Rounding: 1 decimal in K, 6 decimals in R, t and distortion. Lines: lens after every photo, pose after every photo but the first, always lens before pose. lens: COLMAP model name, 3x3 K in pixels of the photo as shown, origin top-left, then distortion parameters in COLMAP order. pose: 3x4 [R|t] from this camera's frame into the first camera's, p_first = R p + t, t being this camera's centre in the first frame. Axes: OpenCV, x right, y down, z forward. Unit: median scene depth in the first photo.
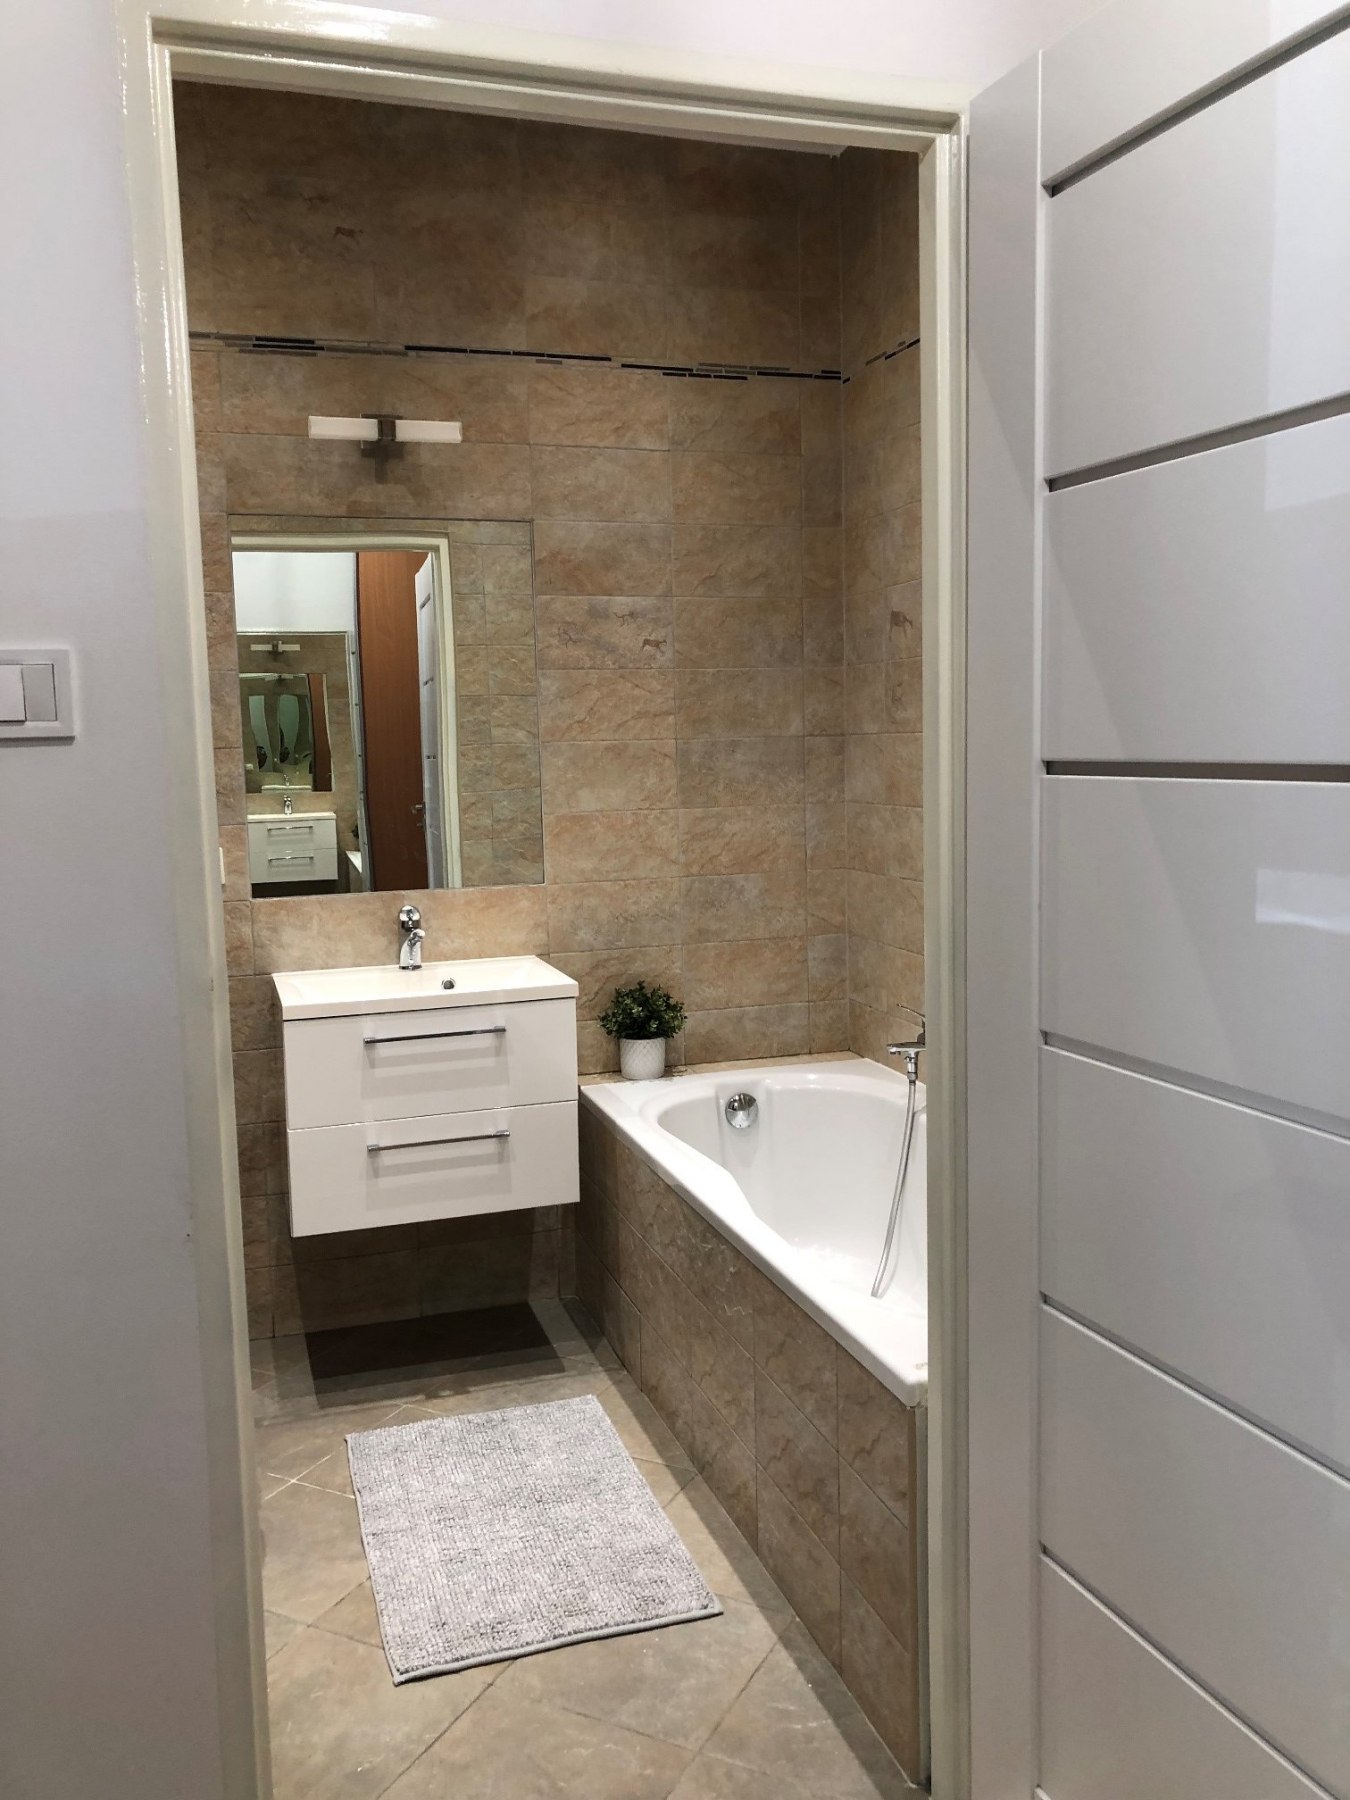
lens RADIAL K [[1466.7, 0, 672.3], [0, 1466.7, 877.8], [0, 0, 1]] dist [-0.007588, 0.051702]
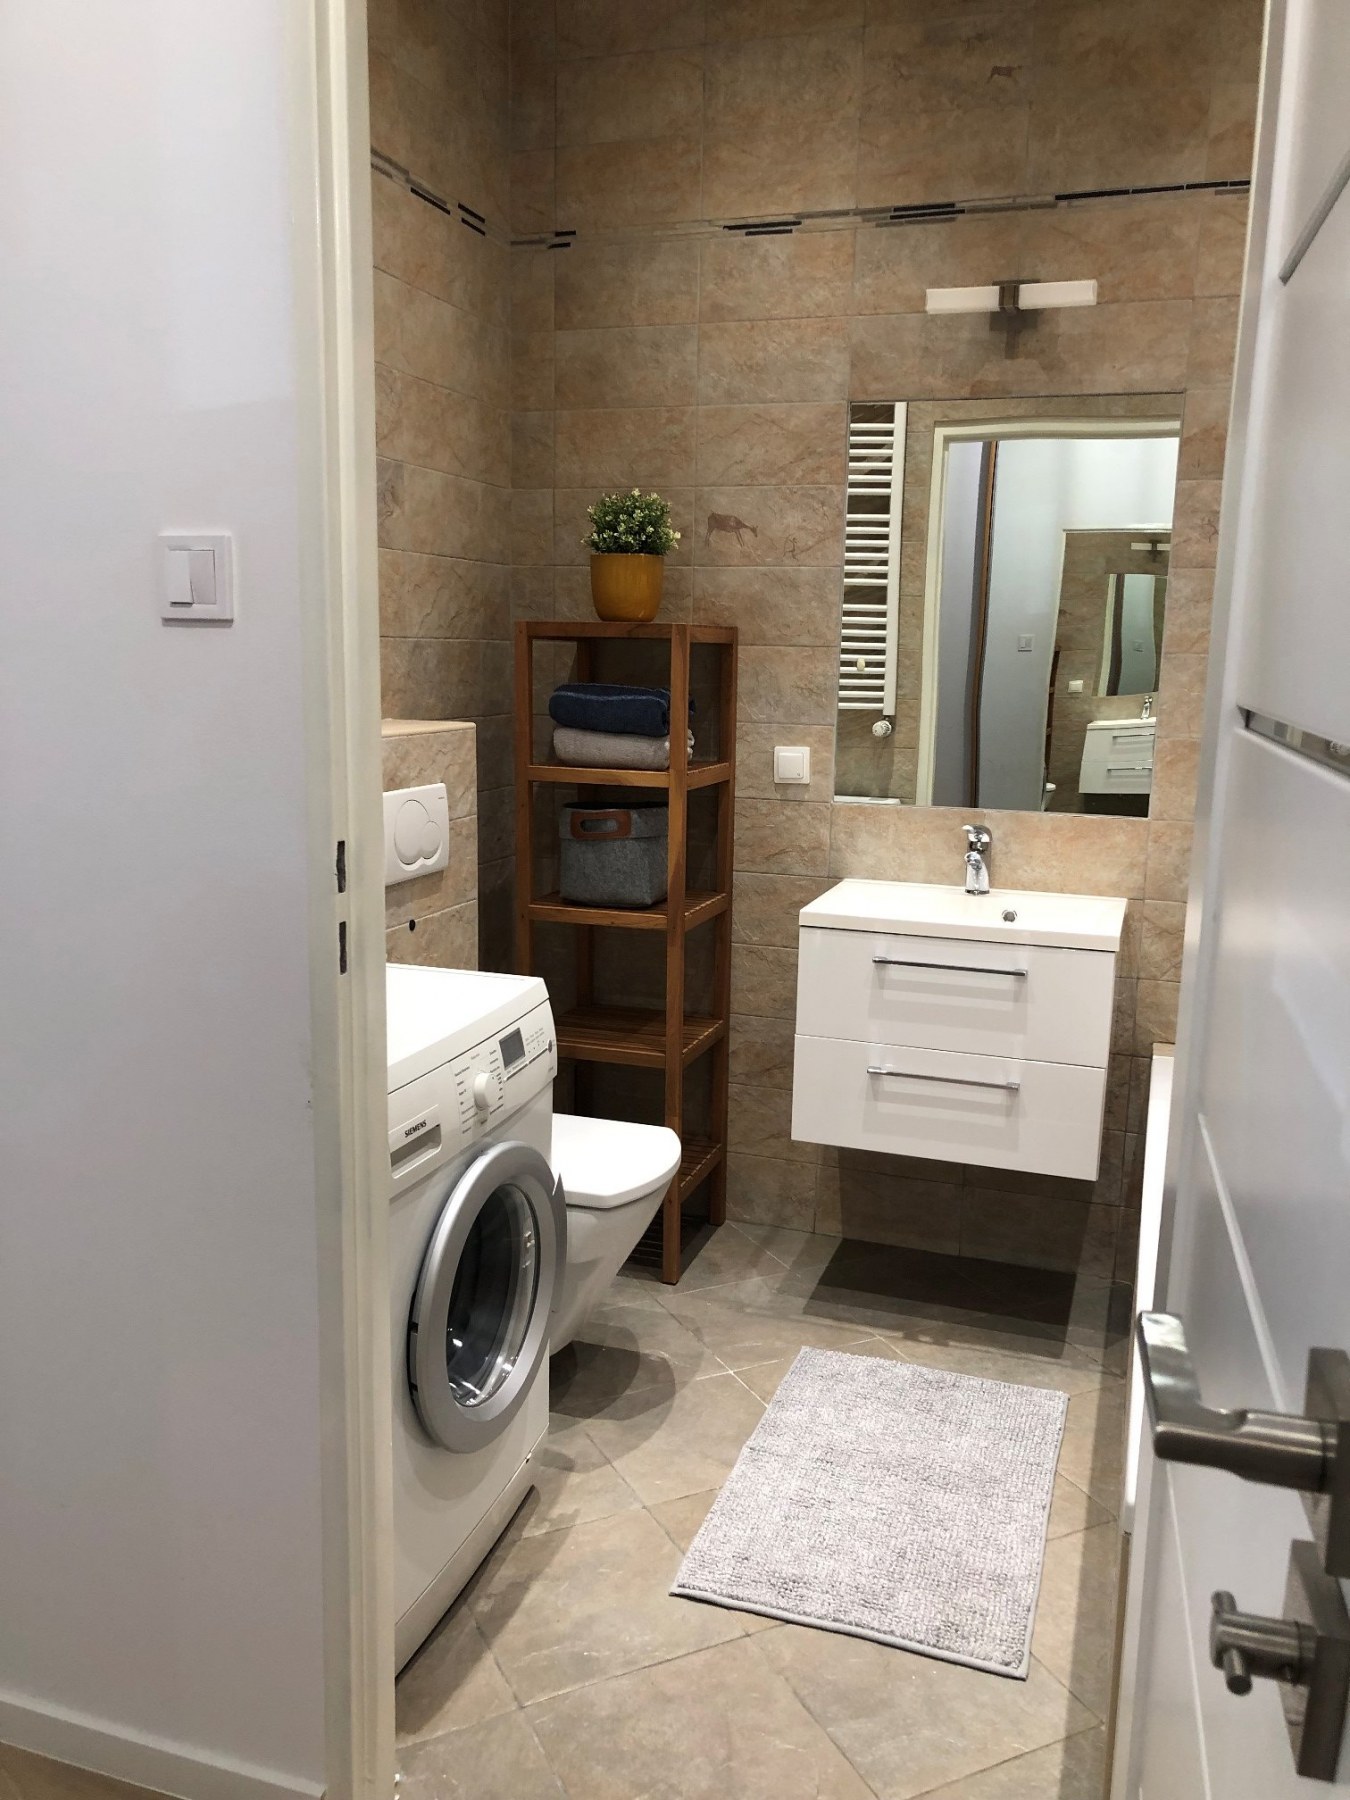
lens RADIAL K [[1462.5, 0, 675.0], [0, 1462.5, 900.0], [0, 0, 1]] dist [0.011315, 0.021758]
pose [[0.806362, 0.144307, -0.573547, 0.207875], [-0.097954, 0.988969, 0.111114, -0.019080], [0.583254, -0.033416, 0.811602, 0.135794]]
